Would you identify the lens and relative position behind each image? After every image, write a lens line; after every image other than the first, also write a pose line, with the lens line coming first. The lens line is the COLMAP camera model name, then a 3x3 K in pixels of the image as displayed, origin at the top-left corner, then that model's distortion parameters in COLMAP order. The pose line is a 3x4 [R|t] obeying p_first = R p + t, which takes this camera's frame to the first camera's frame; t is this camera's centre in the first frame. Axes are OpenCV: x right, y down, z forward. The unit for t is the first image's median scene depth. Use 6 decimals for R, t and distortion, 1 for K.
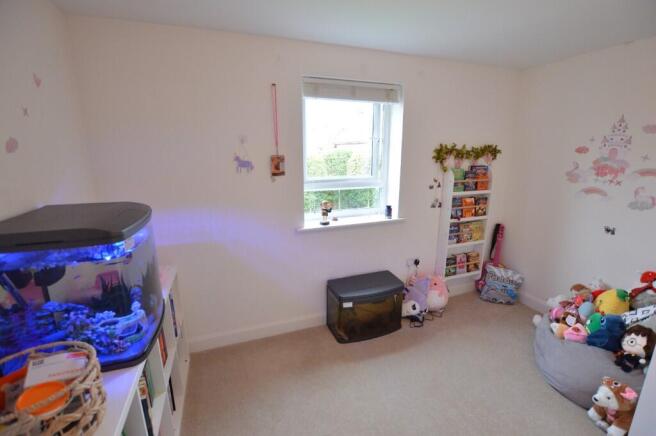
lens RADIAL K [[294.5, 0, 330.8], [0, 294.5, 218.1], [0, 0, 1]] dist [-0.029523, 0.001955]
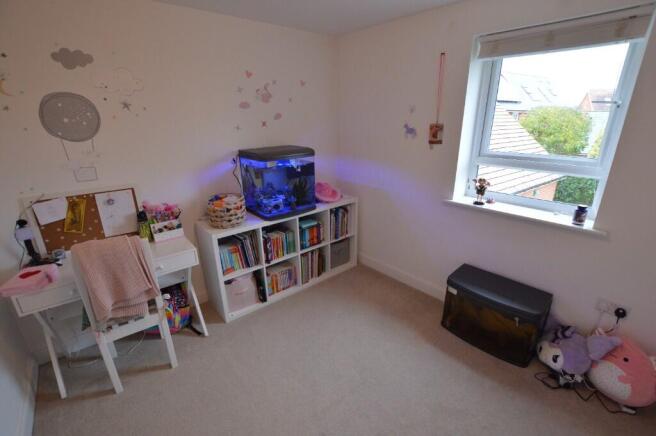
lens RADIAL K [[294.5, 0, 332.3], [0, 294.5, 218.2], [0, 0, 1]] dist [-0.029523, 0.001955]
pose [[0.352845, 0.302308, -0.885500, 0.663713], [-0.203102, 0.948550, 0.242904, -0.068066], [0.913373, 0.094139, 0.396090, 0.261656]]
